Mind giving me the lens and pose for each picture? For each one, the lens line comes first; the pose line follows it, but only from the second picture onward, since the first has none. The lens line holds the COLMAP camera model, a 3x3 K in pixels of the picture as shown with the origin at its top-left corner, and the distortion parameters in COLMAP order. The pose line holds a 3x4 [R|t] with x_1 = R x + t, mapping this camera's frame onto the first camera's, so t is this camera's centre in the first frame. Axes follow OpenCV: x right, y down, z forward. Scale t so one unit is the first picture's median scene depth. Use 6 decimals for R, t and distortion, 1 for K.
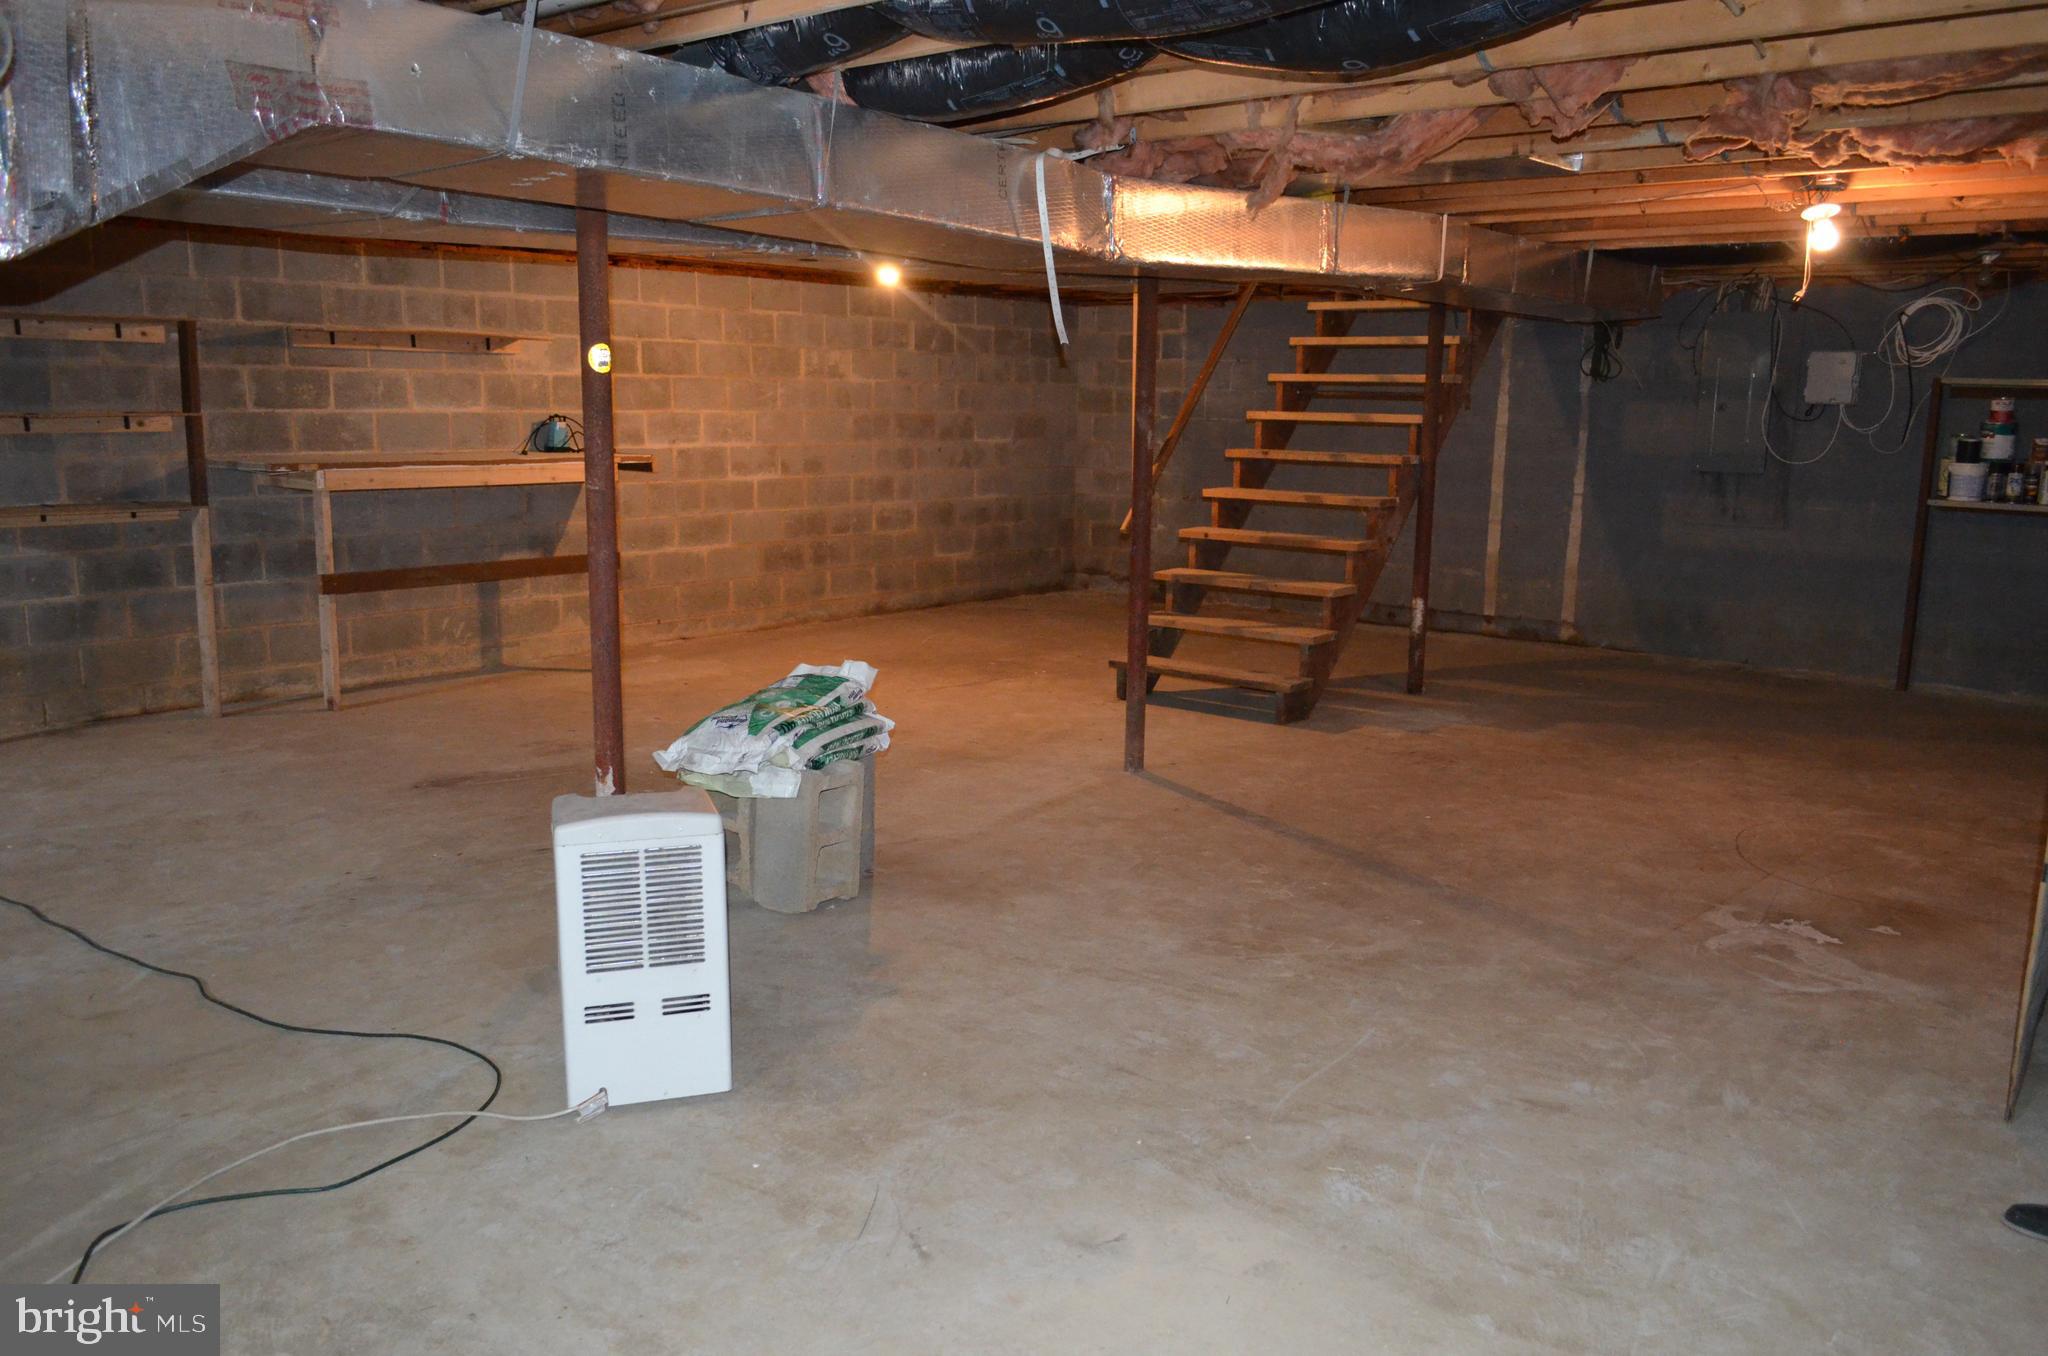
lens RADIAL K [[1595.0, 0, 1037.4], [0, 1595.0, 696.4], [0, 0, 1]] dist [-0.013738, 0.006728]
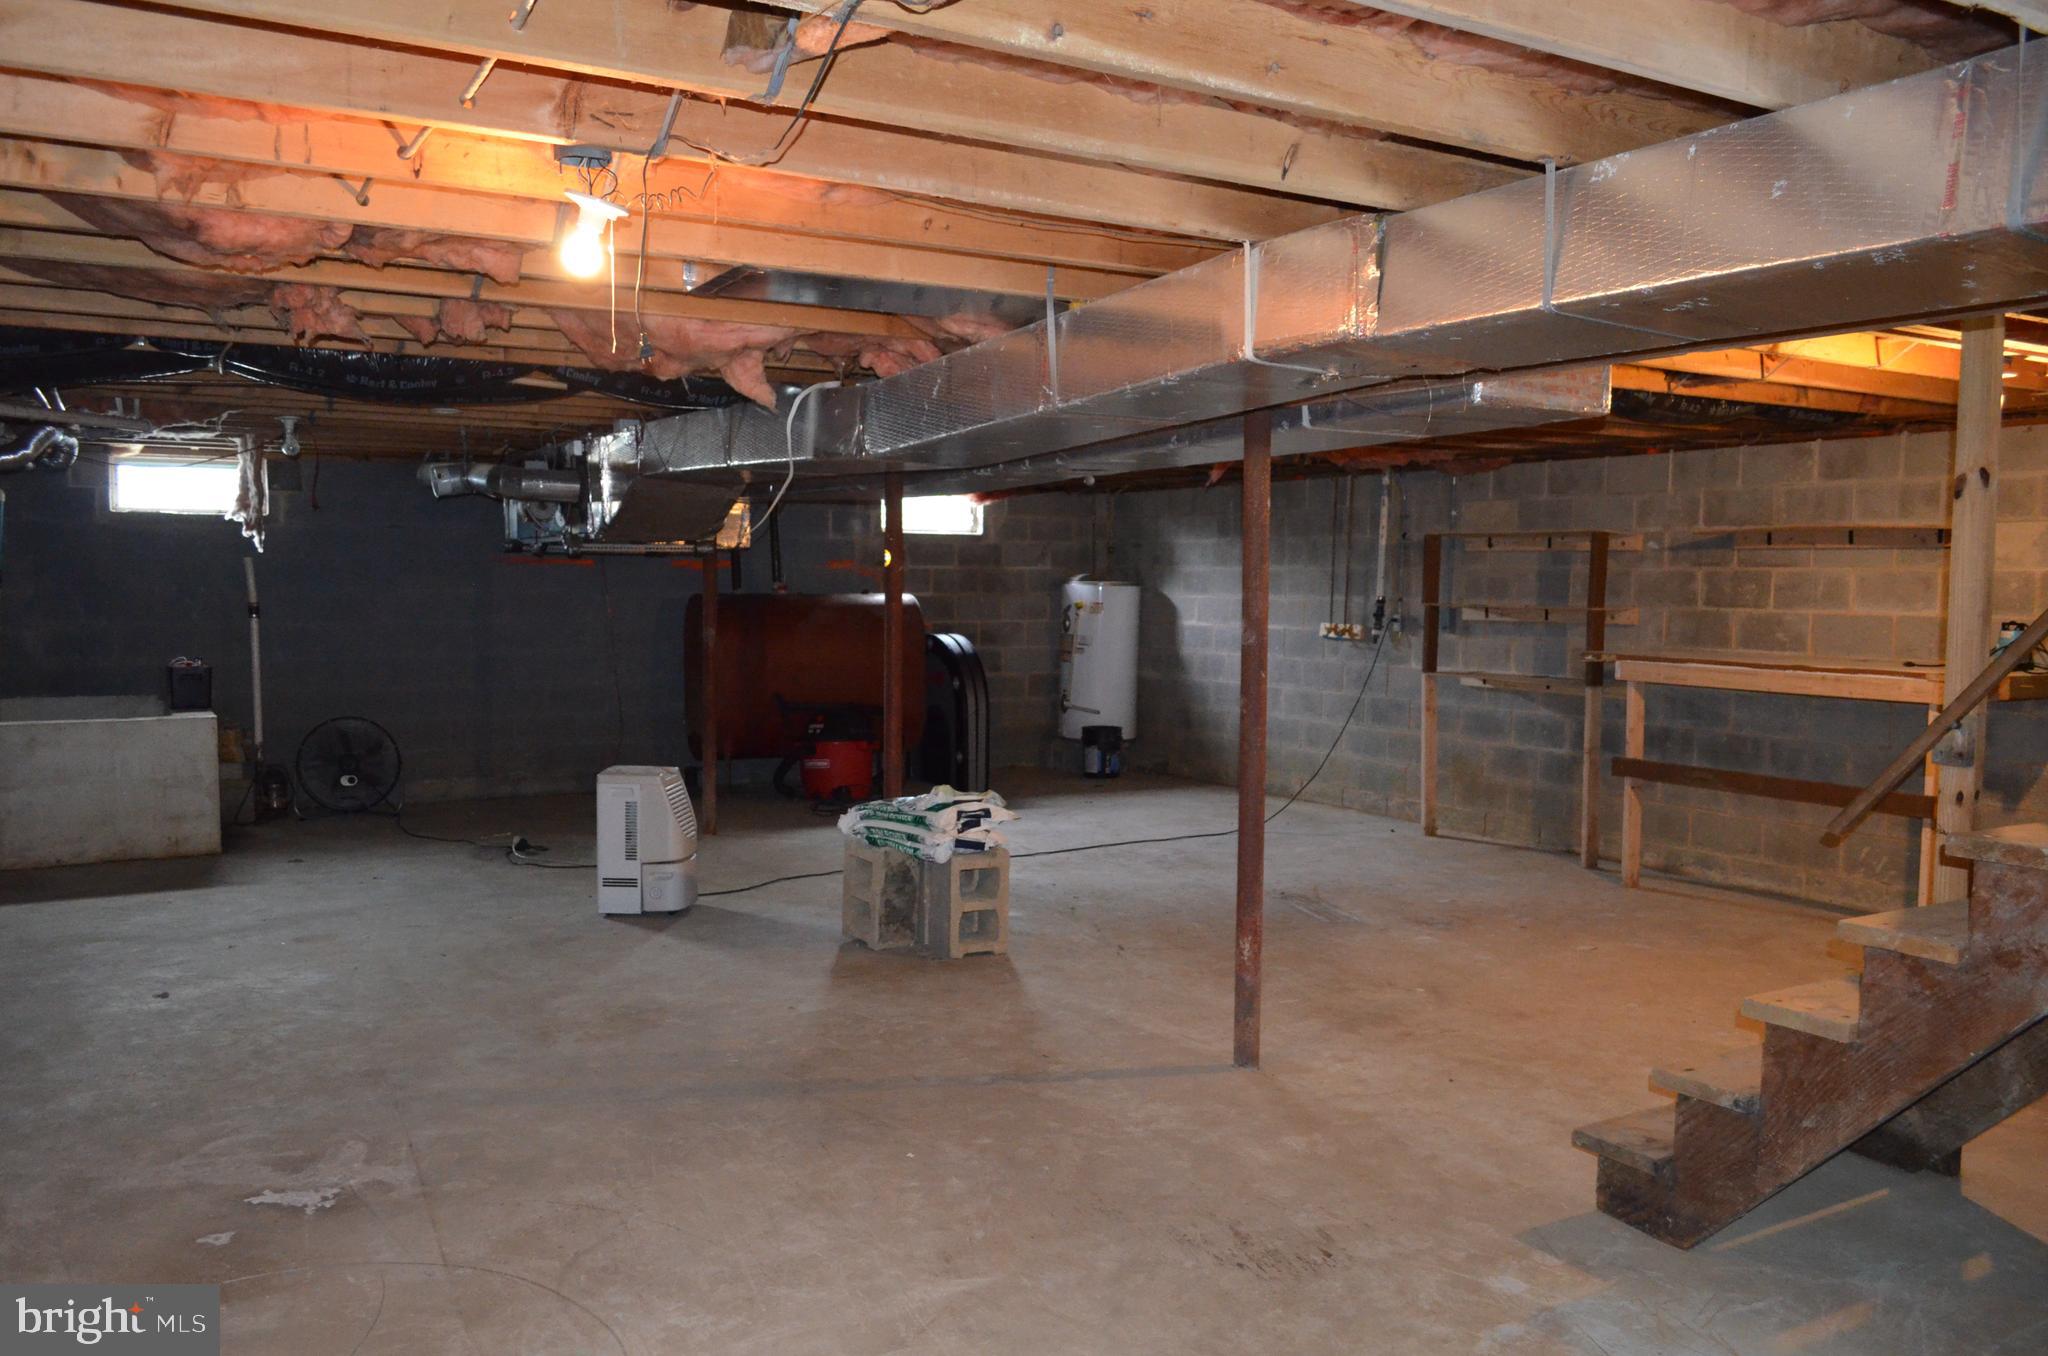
lens RADIAL K [[1595.0, 0, 1037.4], [0, 1595.0, 696.4], [0, 0, 1]] dist [-0.013738, 0.006728]
pose [[-0.347660, 0.049938, -0.936290, 0.680359], [-0.189785, 0.974163, 0.122428, -0.170139], [0.918213, 0.220257, -0.329200, 0.963582]]
